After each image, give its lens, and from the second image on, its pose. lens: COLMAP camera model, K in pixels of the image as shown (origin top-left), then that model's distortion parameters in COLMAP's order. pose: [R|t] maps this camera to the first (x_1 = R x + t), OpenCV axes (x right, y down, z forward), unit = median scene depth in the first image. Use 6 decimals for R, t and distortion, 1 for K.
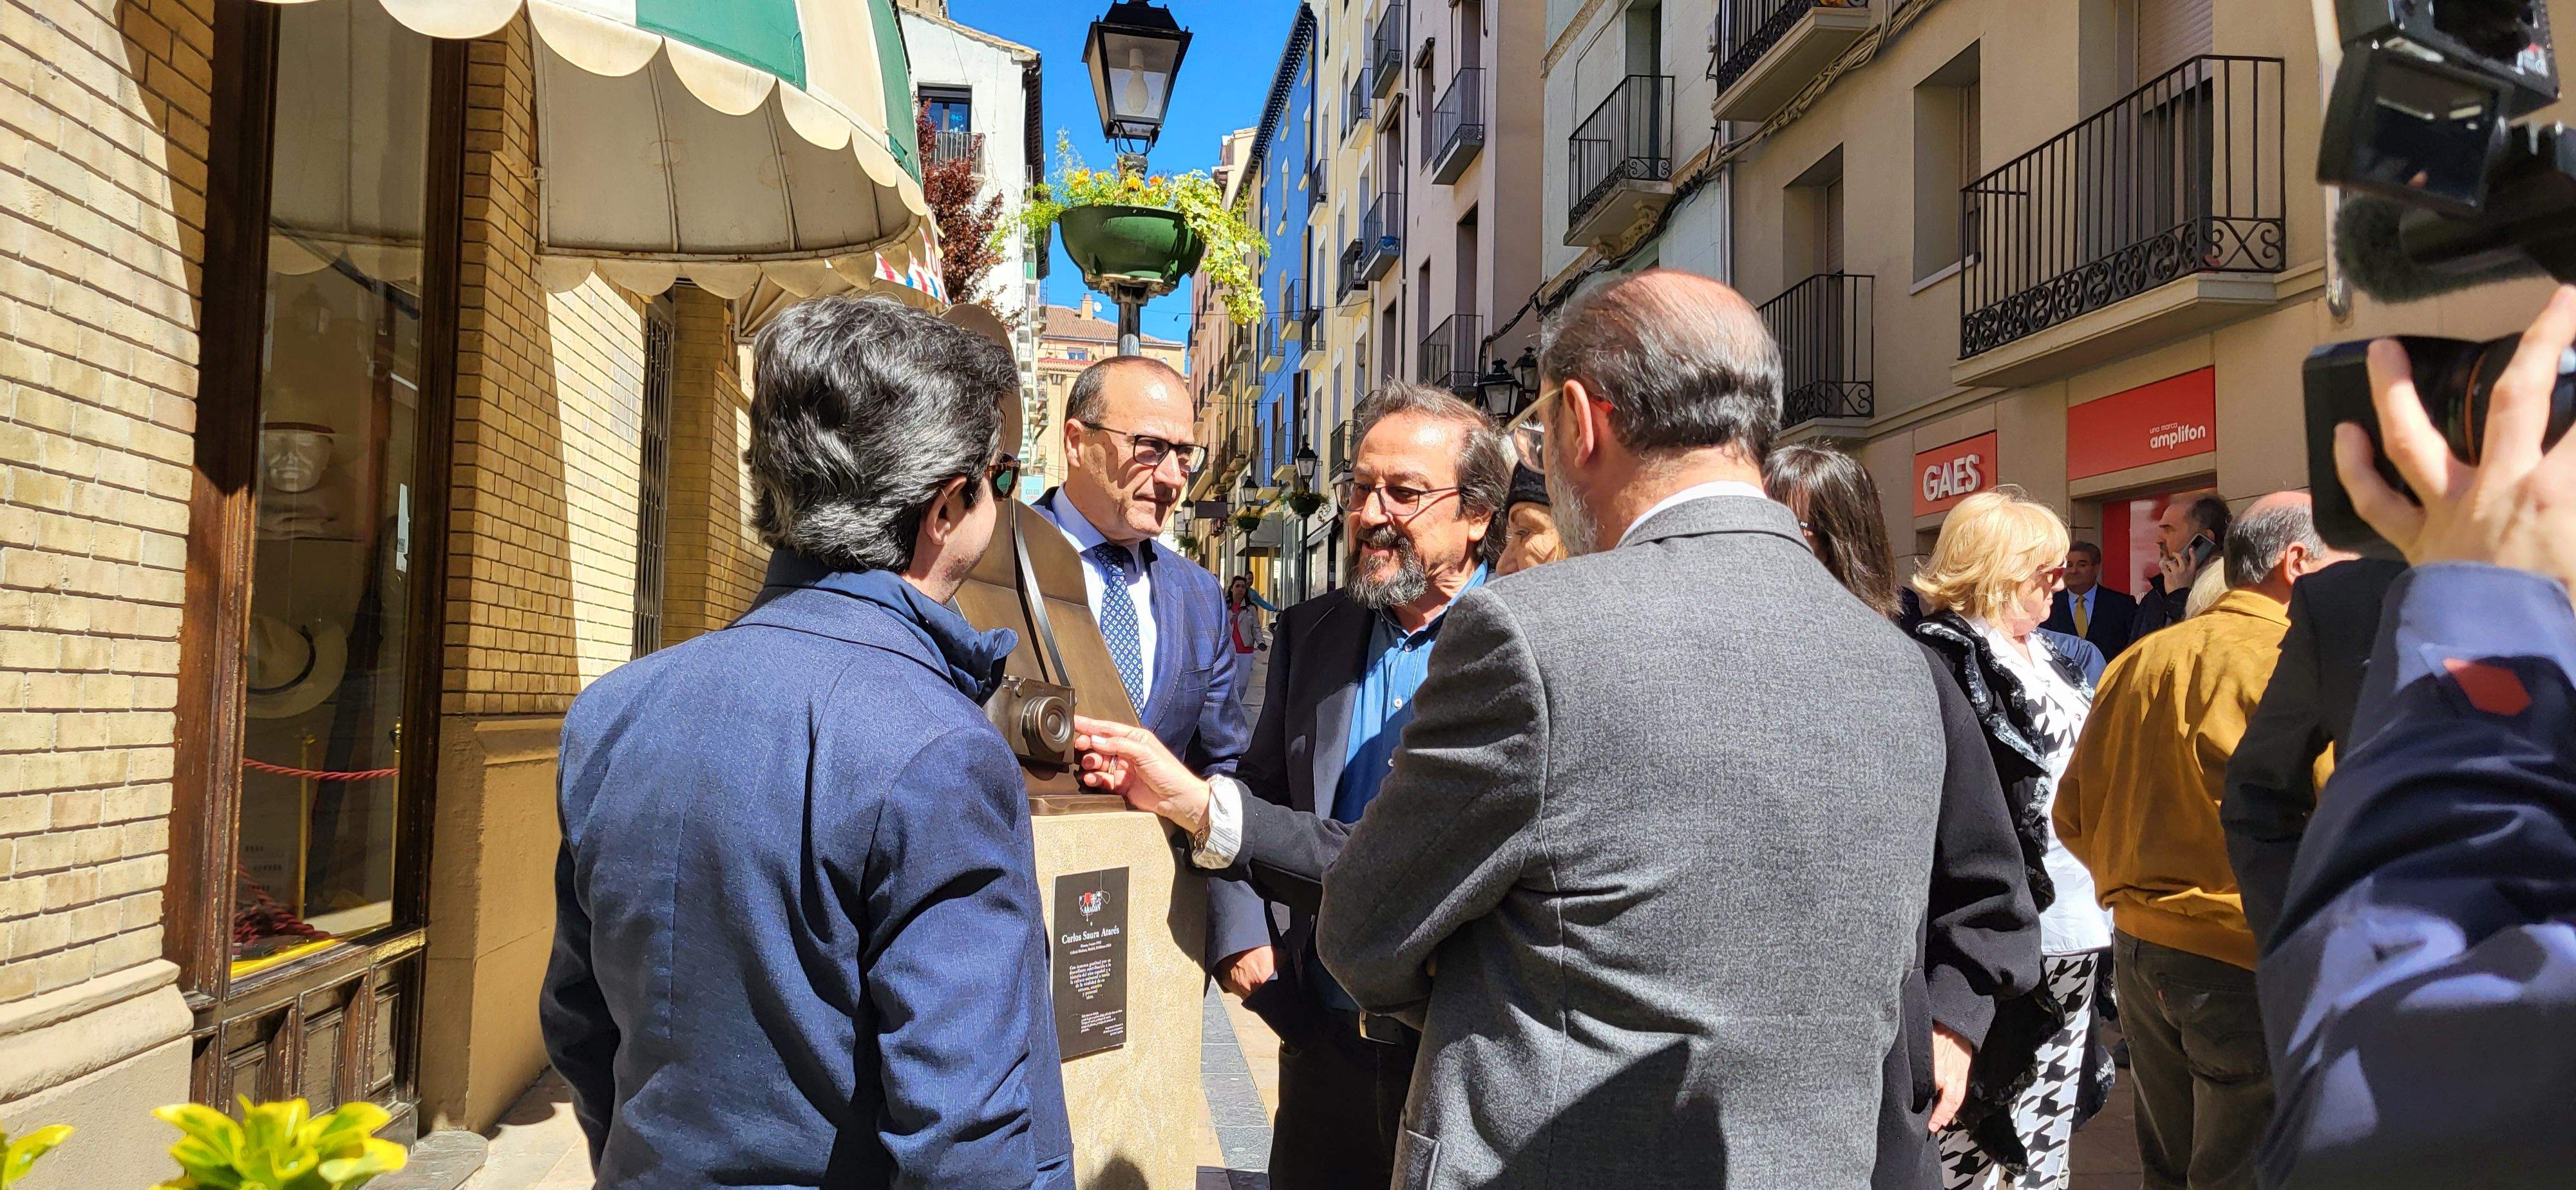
lens RADIAL K [[1897.3, 0, 1327.1], [0, 1897.3, 598.5], [0, 0, 1]] dist [0.036437, -0.029087]
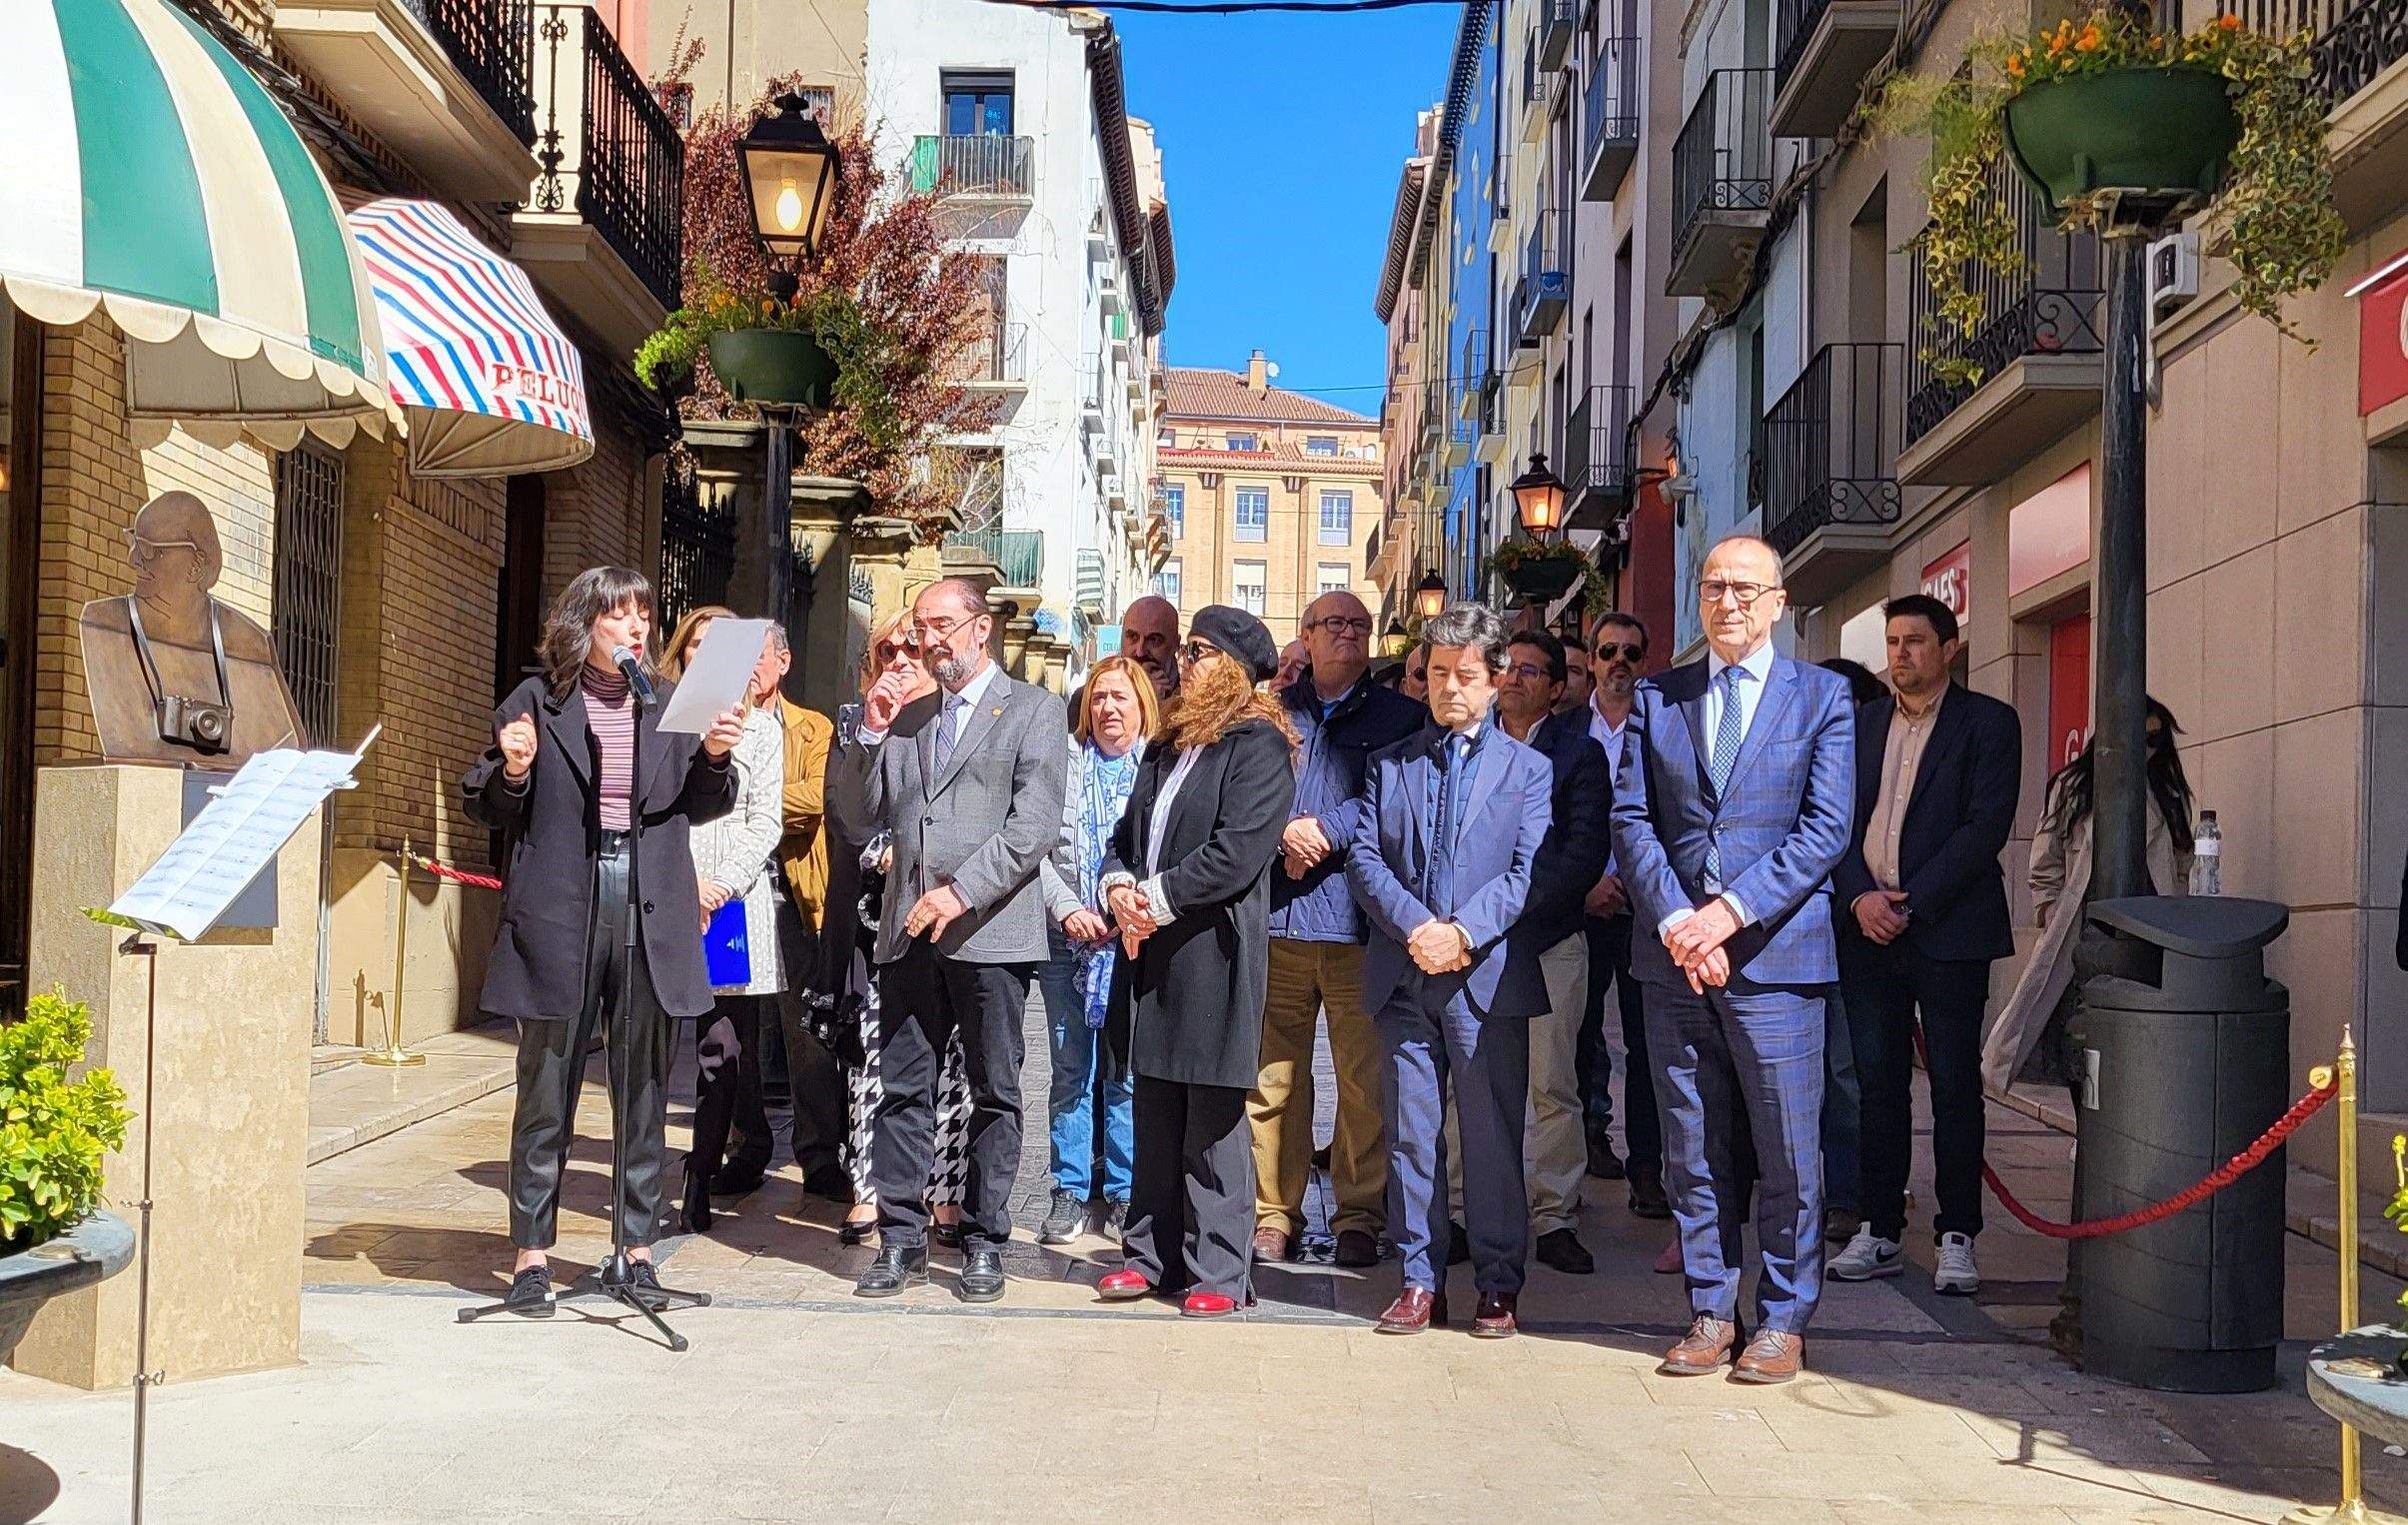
lens RADIAL K [[2921.6, 0, 1203.5], [0, 2921.6, 921.6], [0, 0, 1]] dist [0.032013, 0.010787]
pose [[0.987534, 0.000831, -0.157407, 0.248295], [0.004974, 0.999322, 0.036484, 0.031487], [0.157330, -0.036812, 0.986860, -0.325698]]
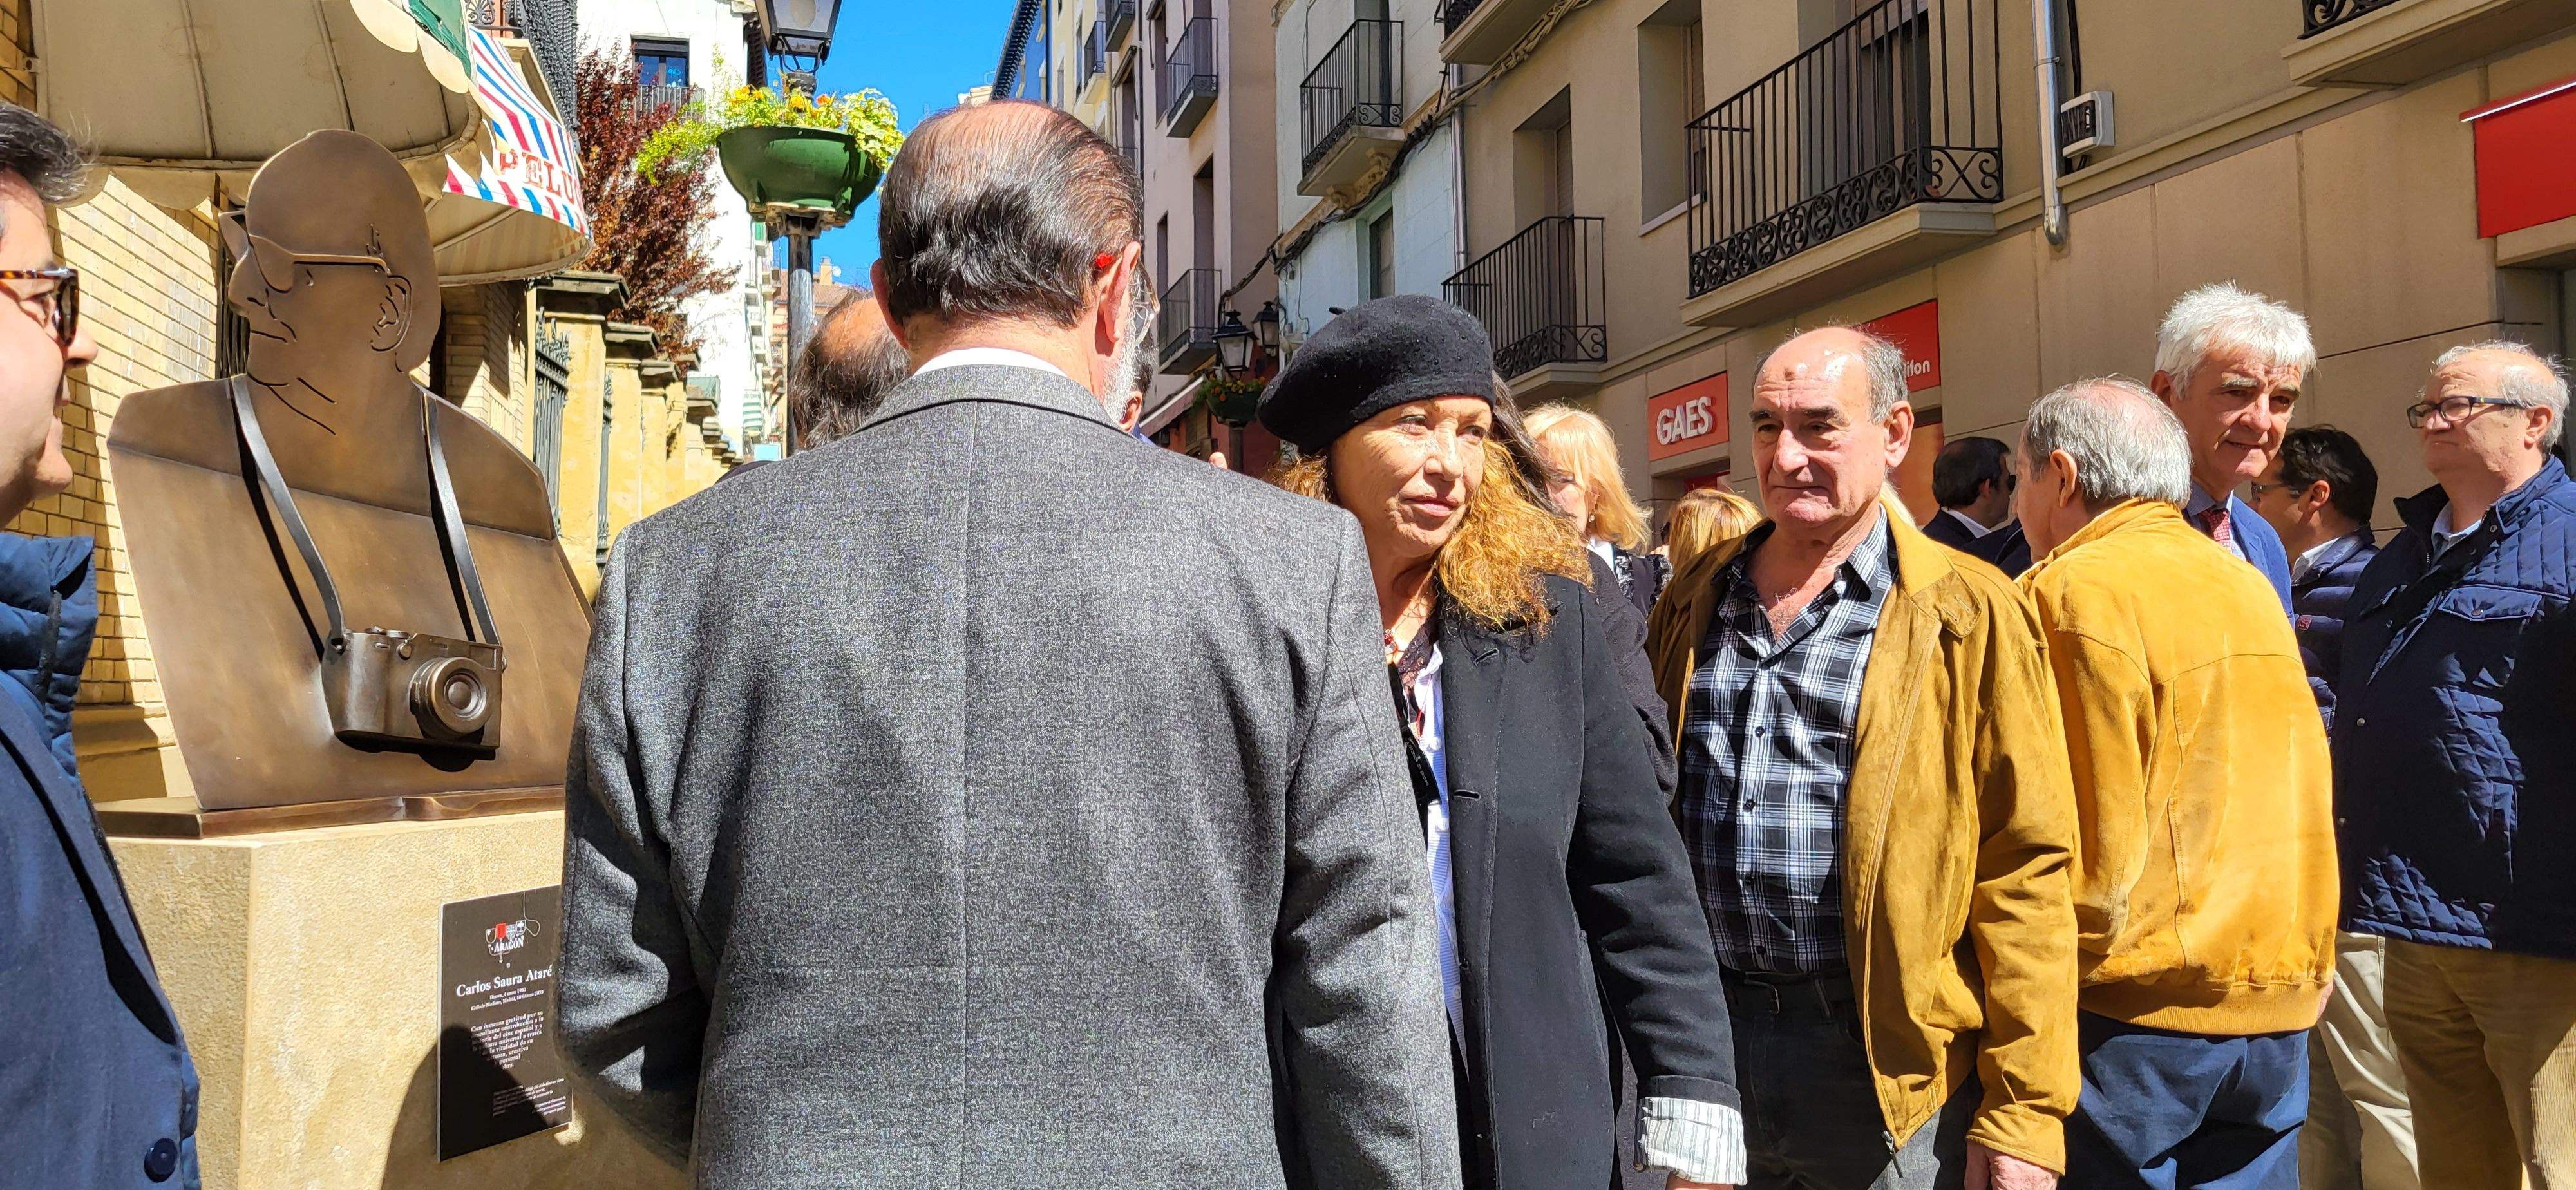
lens RADIAL K [[1906.4, 0, 1281.4], [0, 1906.4, 562.3], [0, 0, 1]] dist [0.020813, 0.000793]
pose [[0.994355, -0.024176, 0.103315, 0.019605], [0.024202, 0.999707, 0.000997, 0.004443], [-0.103309, 0.001509, 0.994648, 0.046512]]
